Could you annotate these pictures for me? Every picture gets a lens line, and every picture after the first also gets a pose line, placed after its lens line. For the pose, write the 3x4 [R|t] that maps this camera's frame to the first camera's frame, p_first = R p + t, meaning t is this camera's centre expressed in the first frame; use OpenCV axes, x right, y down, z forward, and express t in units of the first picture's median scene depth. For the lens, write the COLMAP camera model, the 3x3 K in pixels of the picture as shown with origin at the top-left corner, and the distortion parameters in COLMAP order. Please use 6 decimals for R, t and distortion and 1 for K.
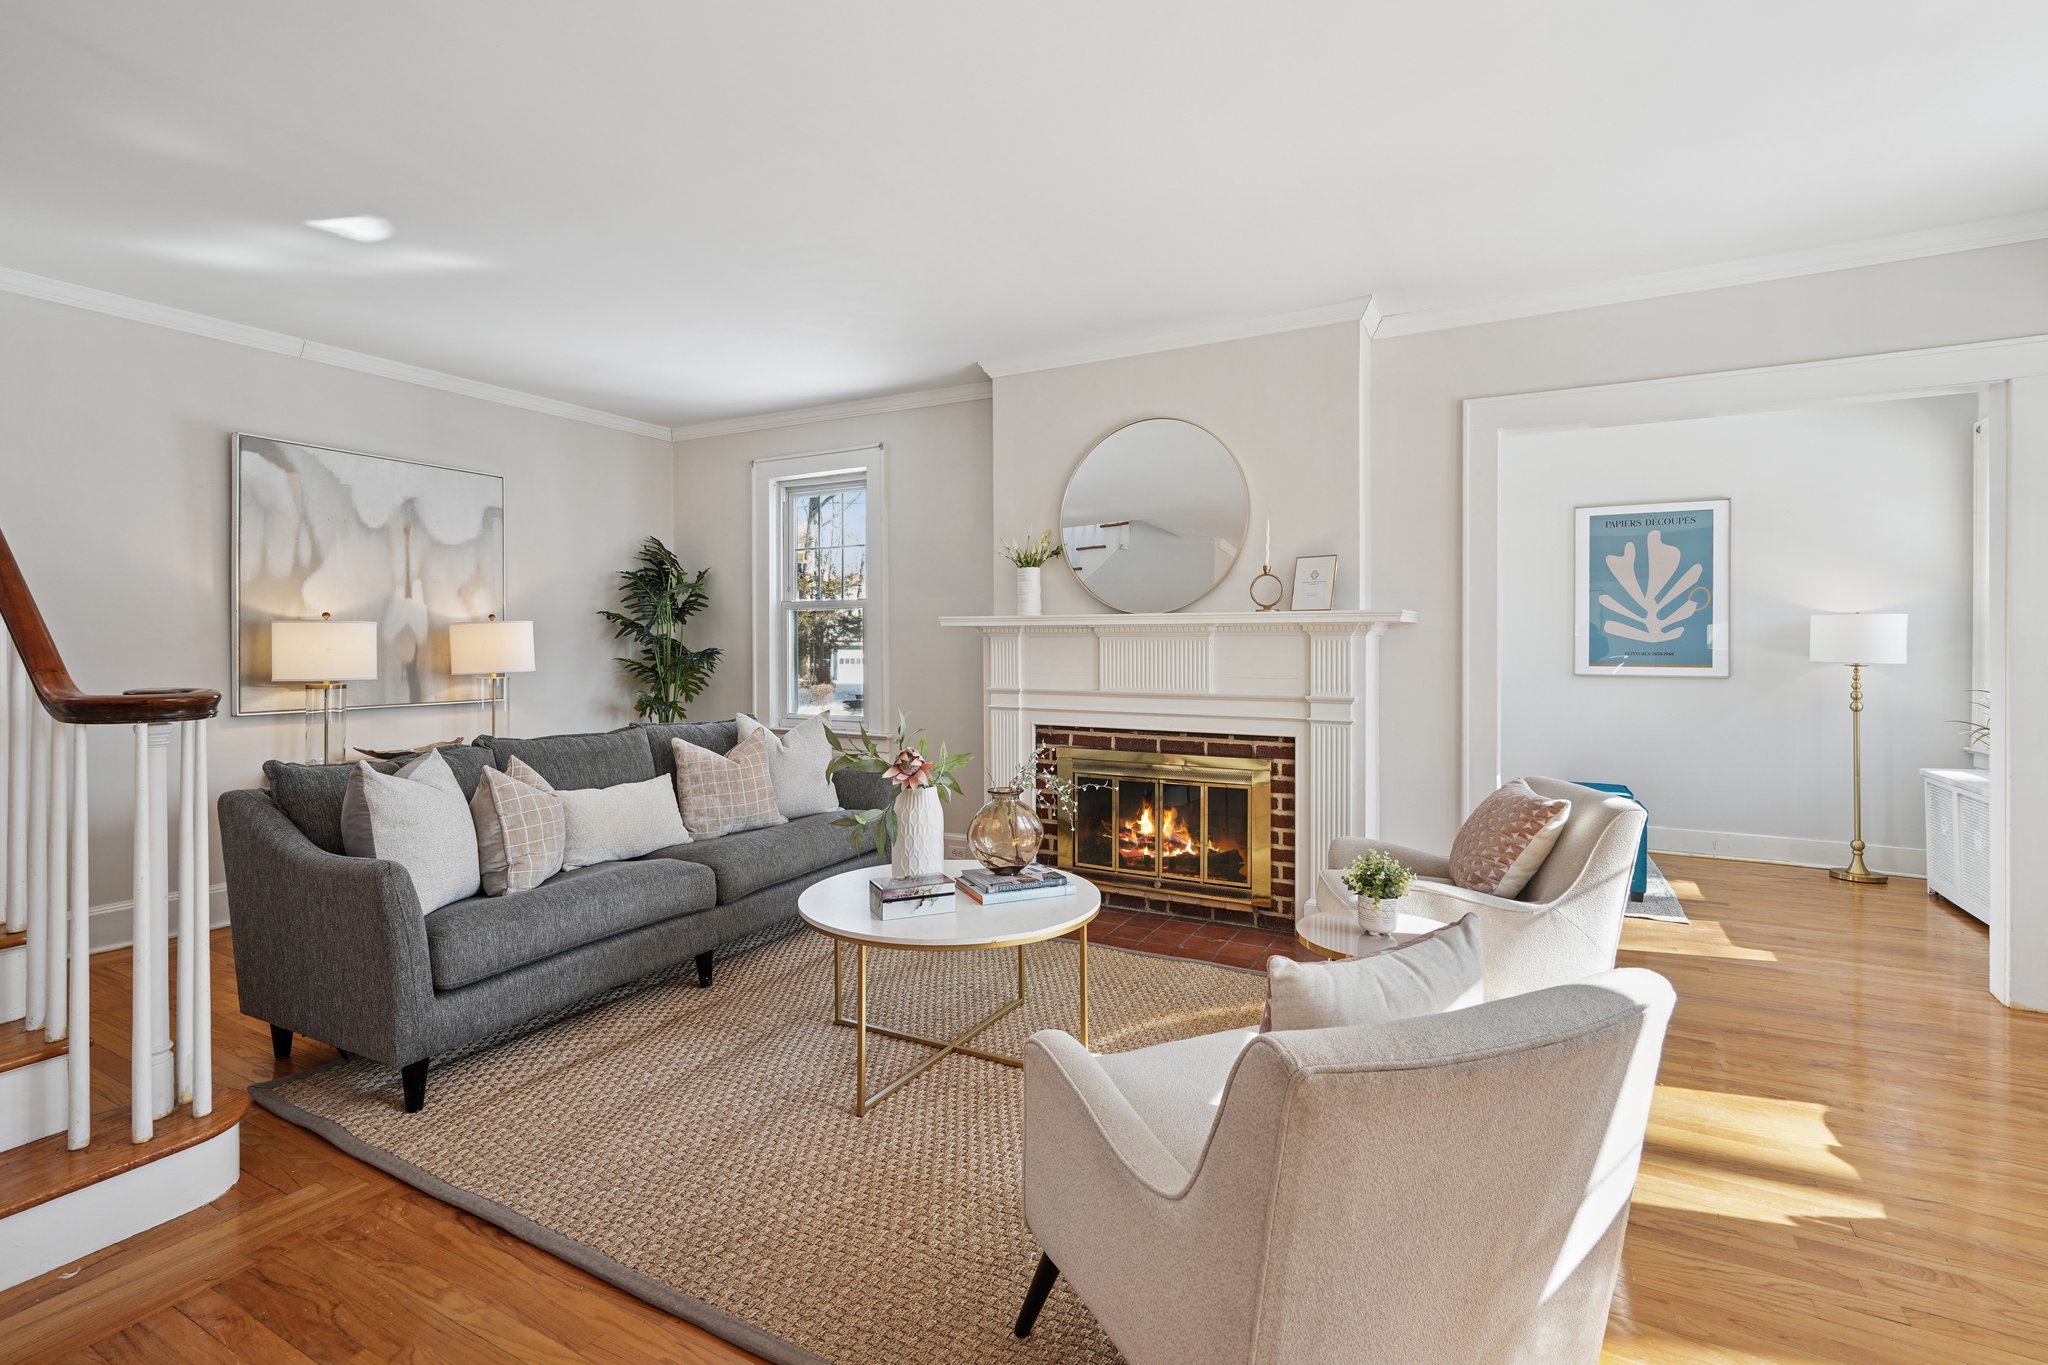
lens RADIAL K [[942.9, 0, 1027.5], [0, 942.9, 649.2], [0, 0, 1]] dist [-0.005885, 0.002650]
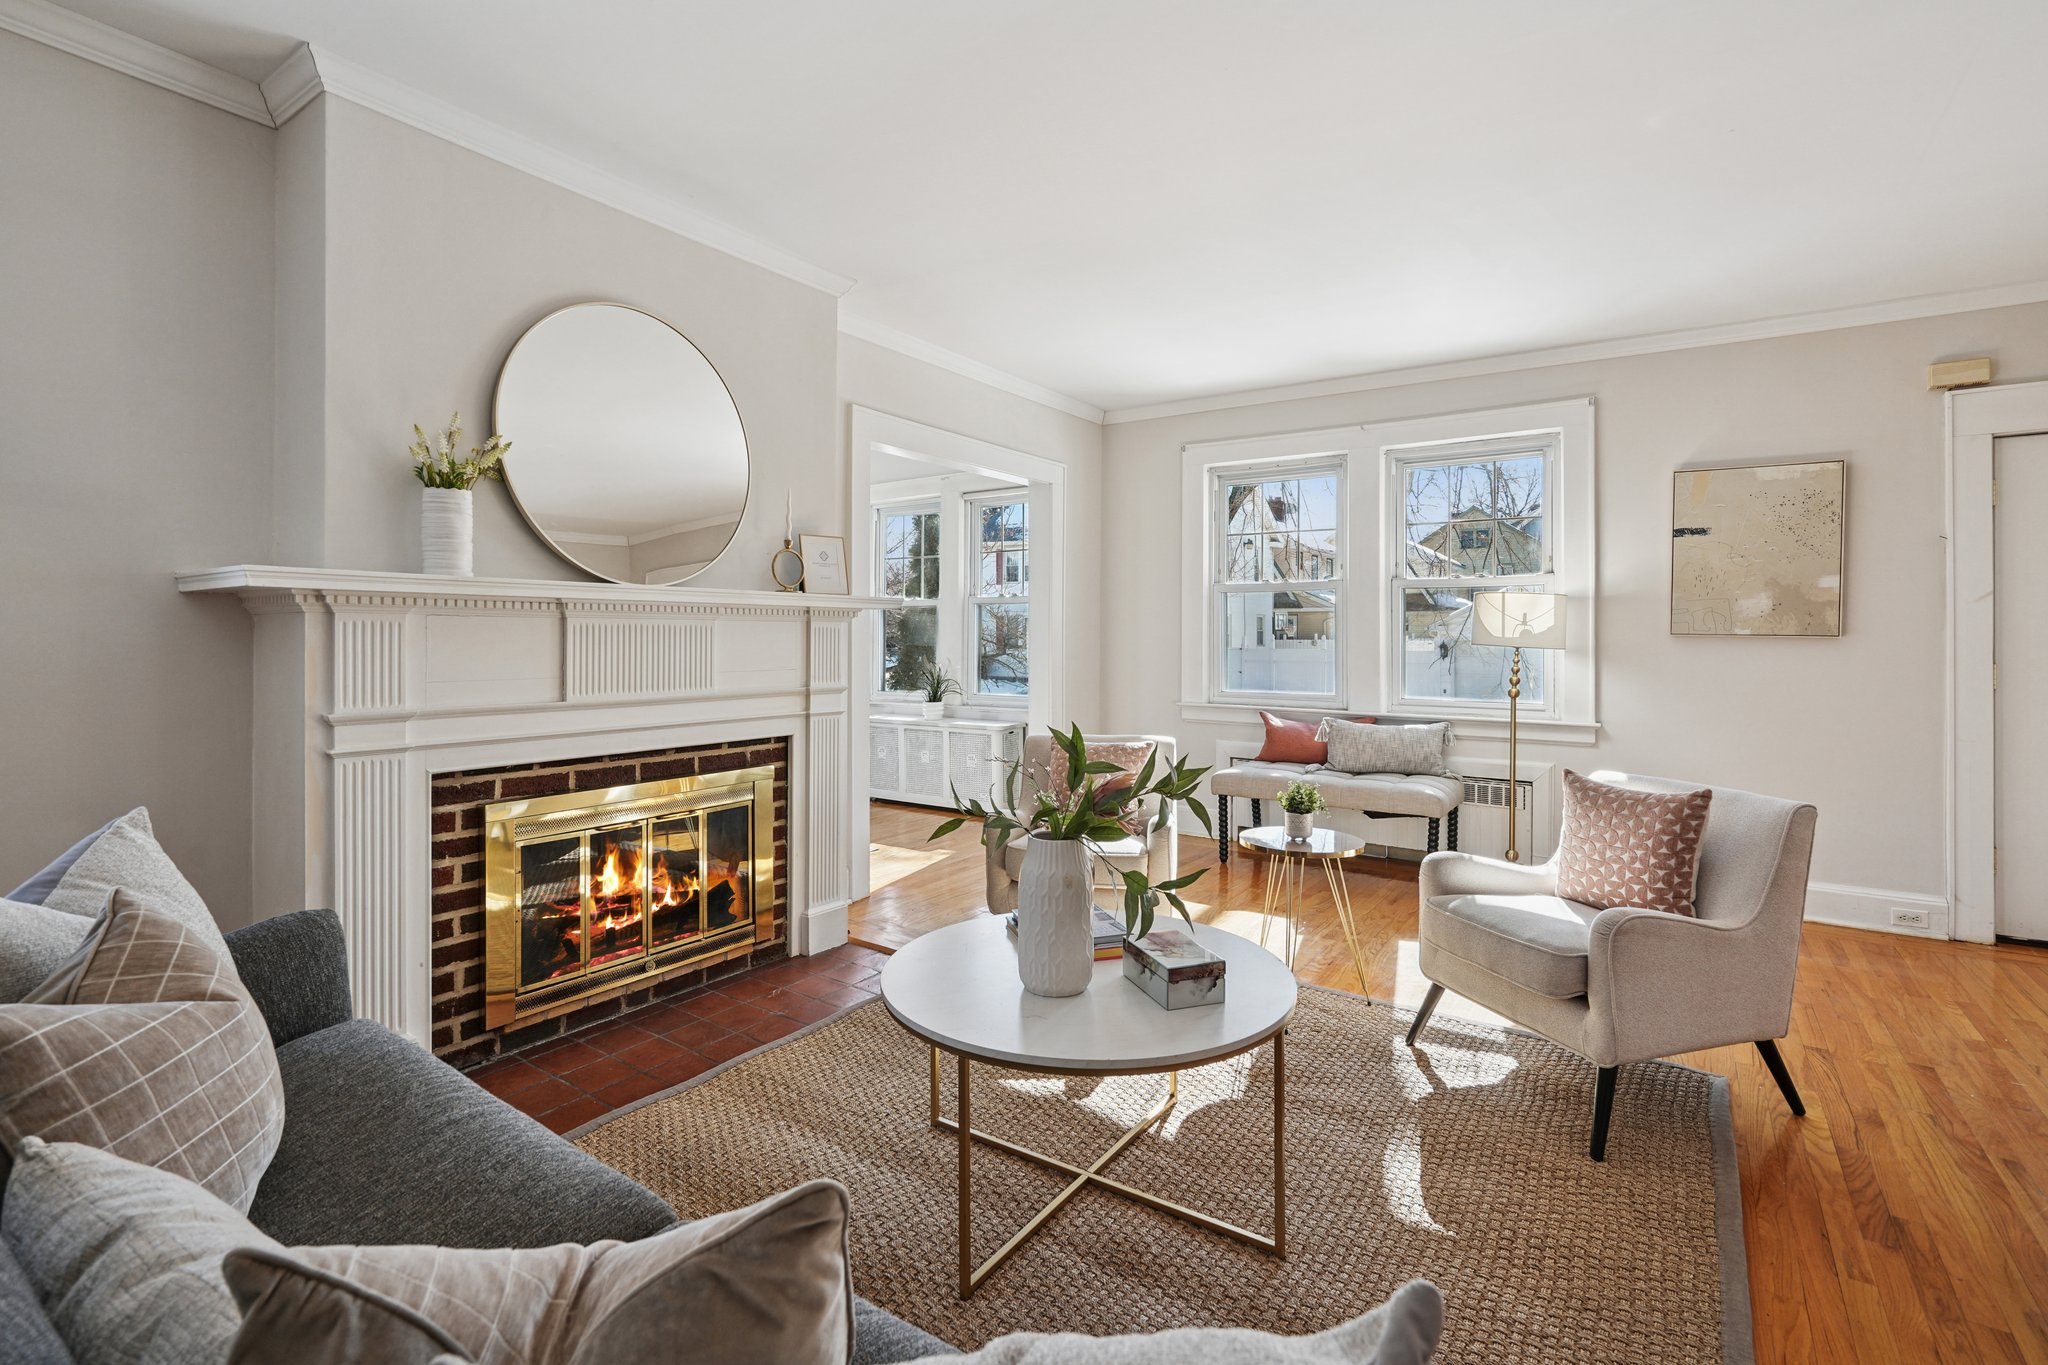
lens RADIAL K [[942.9, 0, 1029.4], [0, 942.9, 628.2], [0, 0, 1]] dist [-0.005885, 0.002650]
pose [[0.096136, 0.006033, 0.995350, -0.553883], [-0.002471, 0.999980, -0.005822, -0.002966], [-0.995365, -0.001900, 0.096149, 0.656927]]
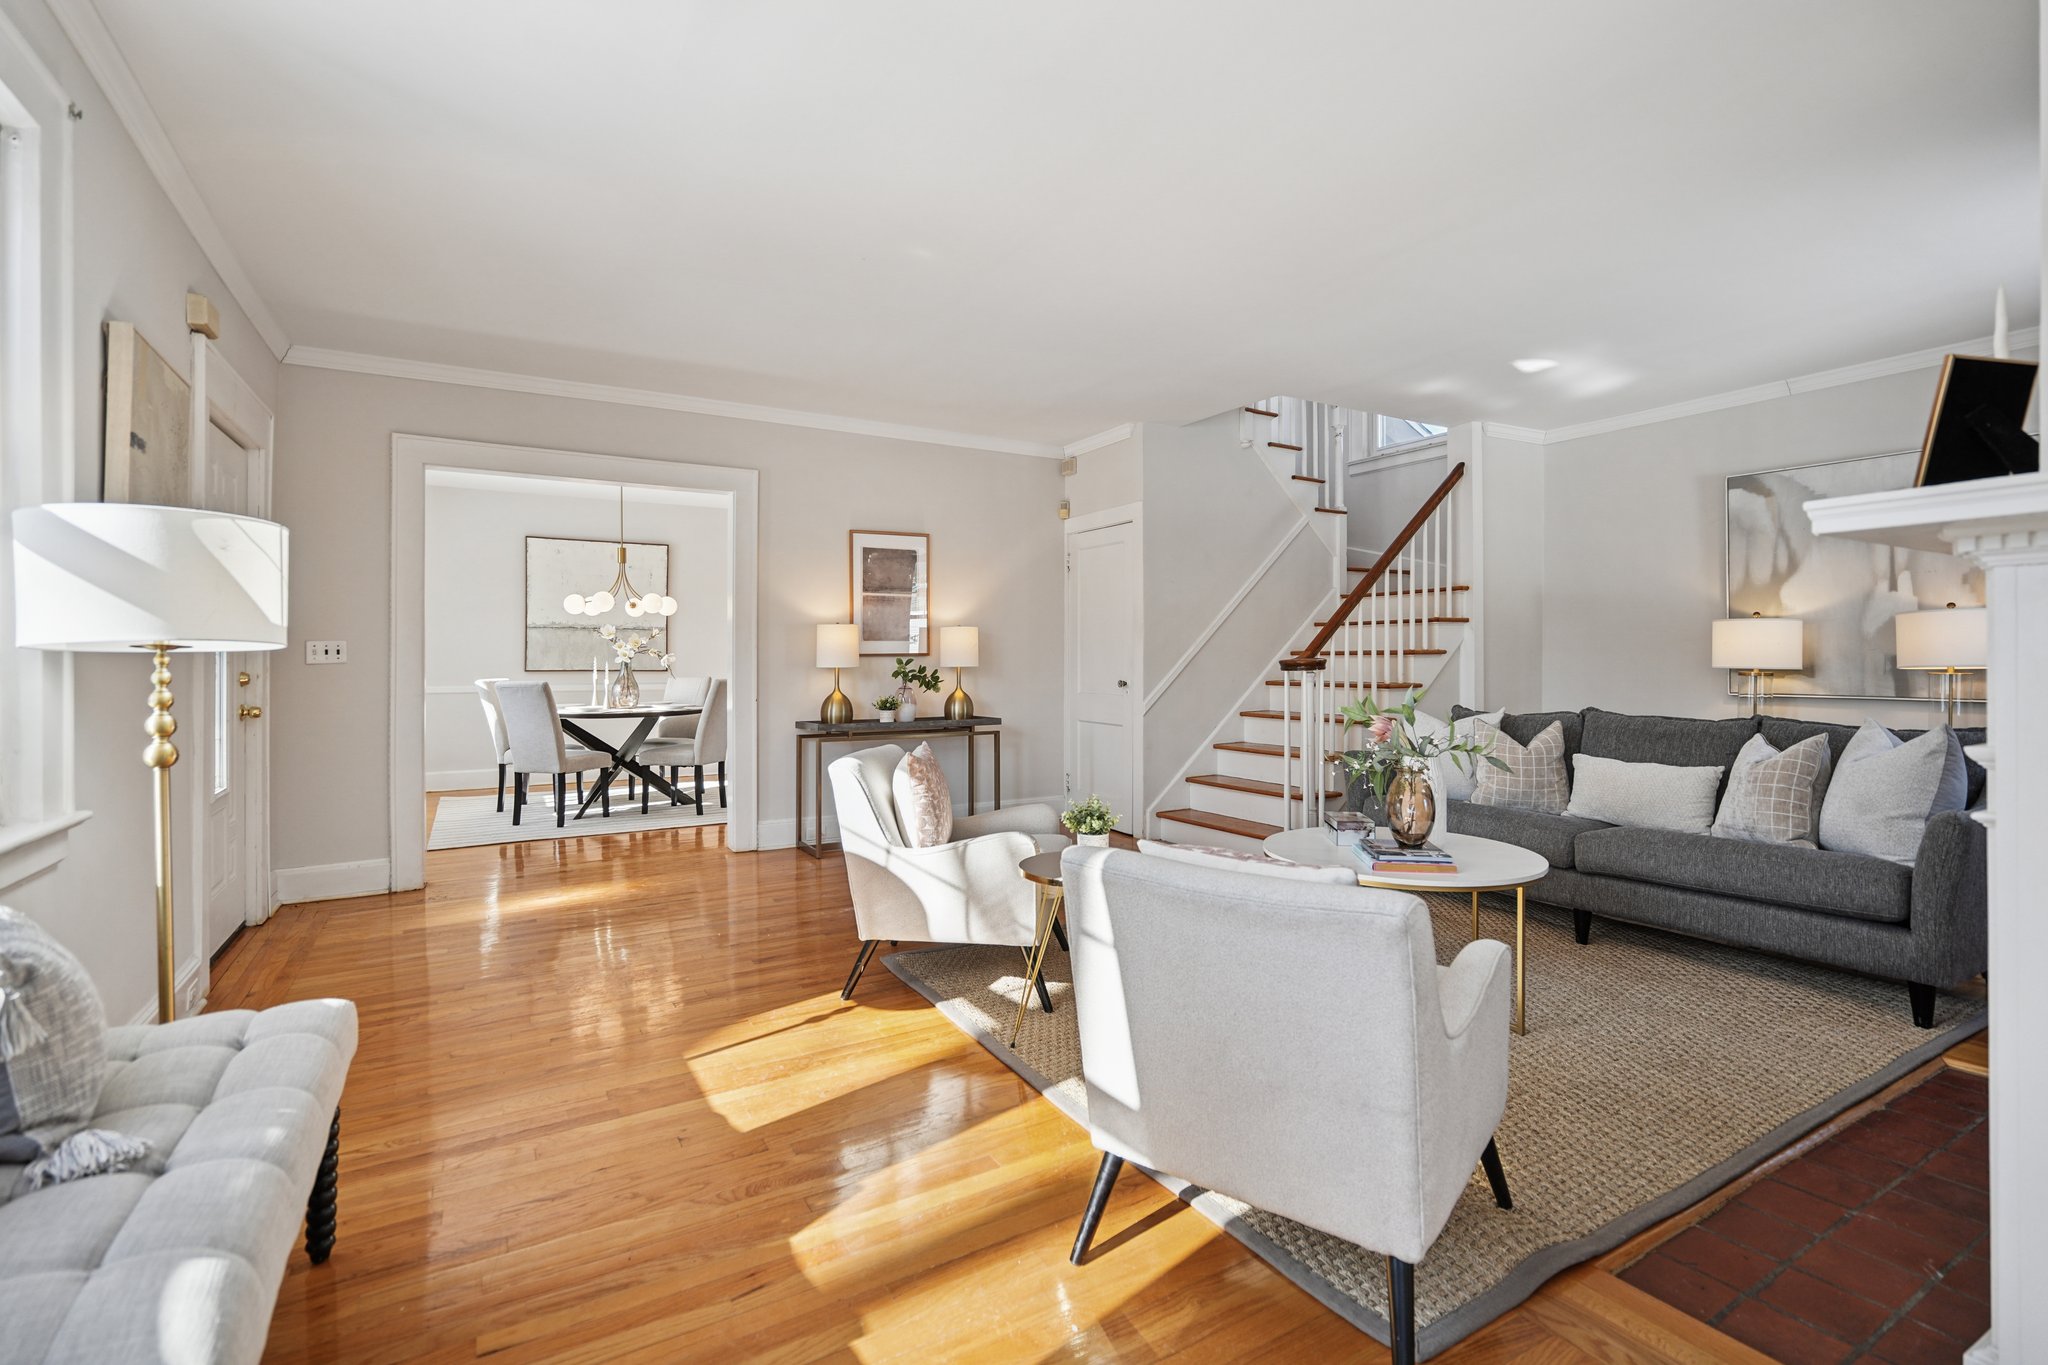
lens RADIAL K [[942.9, 0, 1024.3], [0, 942.9, 671.5], [0, 0, 1]] dist [-0.005885, 0.002650]
pose [[-0.480704, 0.017661, -0.876705, 0.751415], [0.003772, 0.999830, 0.018073, 0.011296], [0.876875, 0.005381, -0.480689, 0.747596]]
